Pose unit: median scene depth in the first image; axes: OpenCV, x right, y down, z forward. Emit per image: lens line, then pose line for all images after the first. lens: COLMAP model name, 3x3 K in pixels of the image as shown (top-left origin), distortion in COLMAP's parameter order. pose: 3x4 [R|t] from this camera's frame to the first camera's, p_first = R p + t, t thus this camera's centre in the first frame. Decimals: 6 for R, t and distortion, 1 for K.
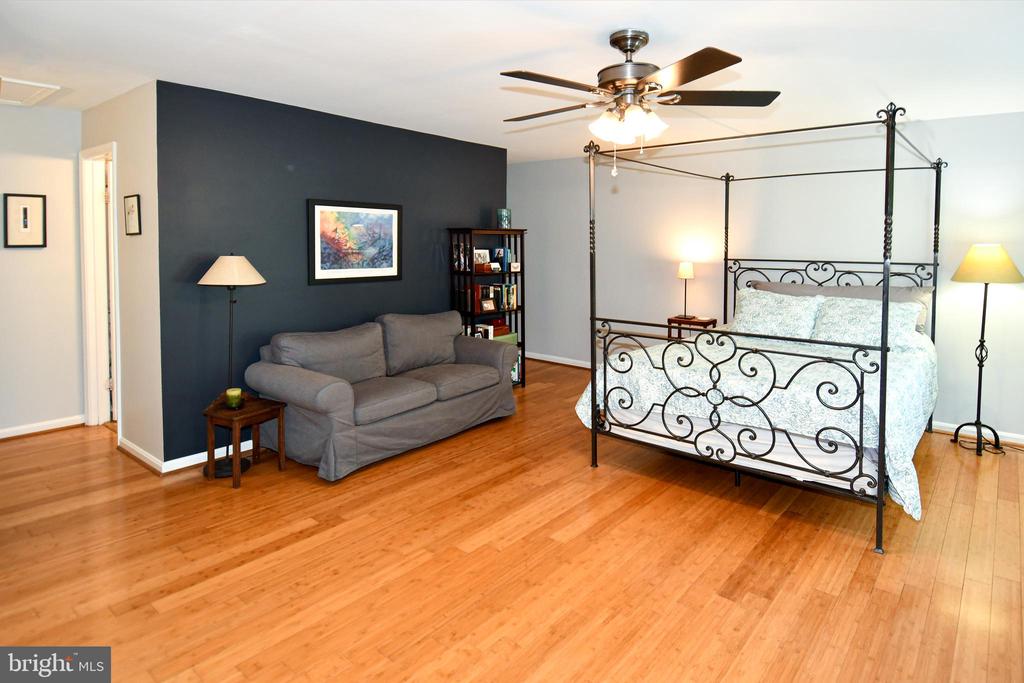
lens RADIAL K [[570.3, 0, 488.1], [0, 570.3, 273.2], [0, 0, 1]] dist [0.015829, -0.002038]
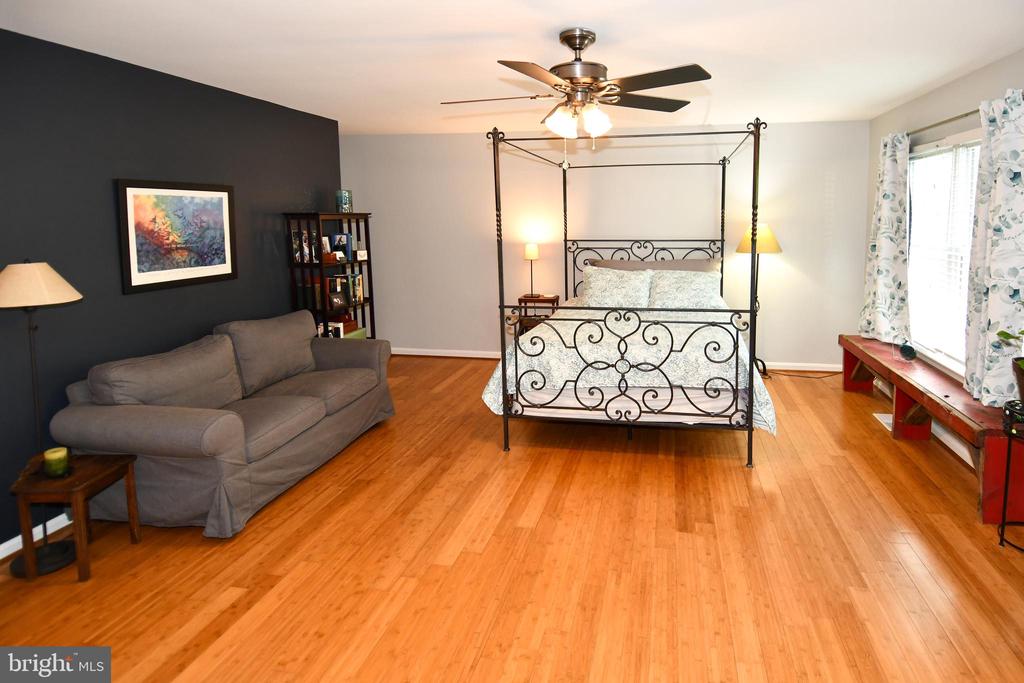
lens RADIAL K [[587.4, 0, 548.6], [0, 587.4, 281.2], [0, 0, 1]] dist [0.041712, -0.047860]
pose [[0.862273, -0.066599, 0.502045, -0.274474], [0.040336, 0.997198, 0.063007, -0.028069], [-0.504834, -0.034079, 0.862543, 0.068855]]
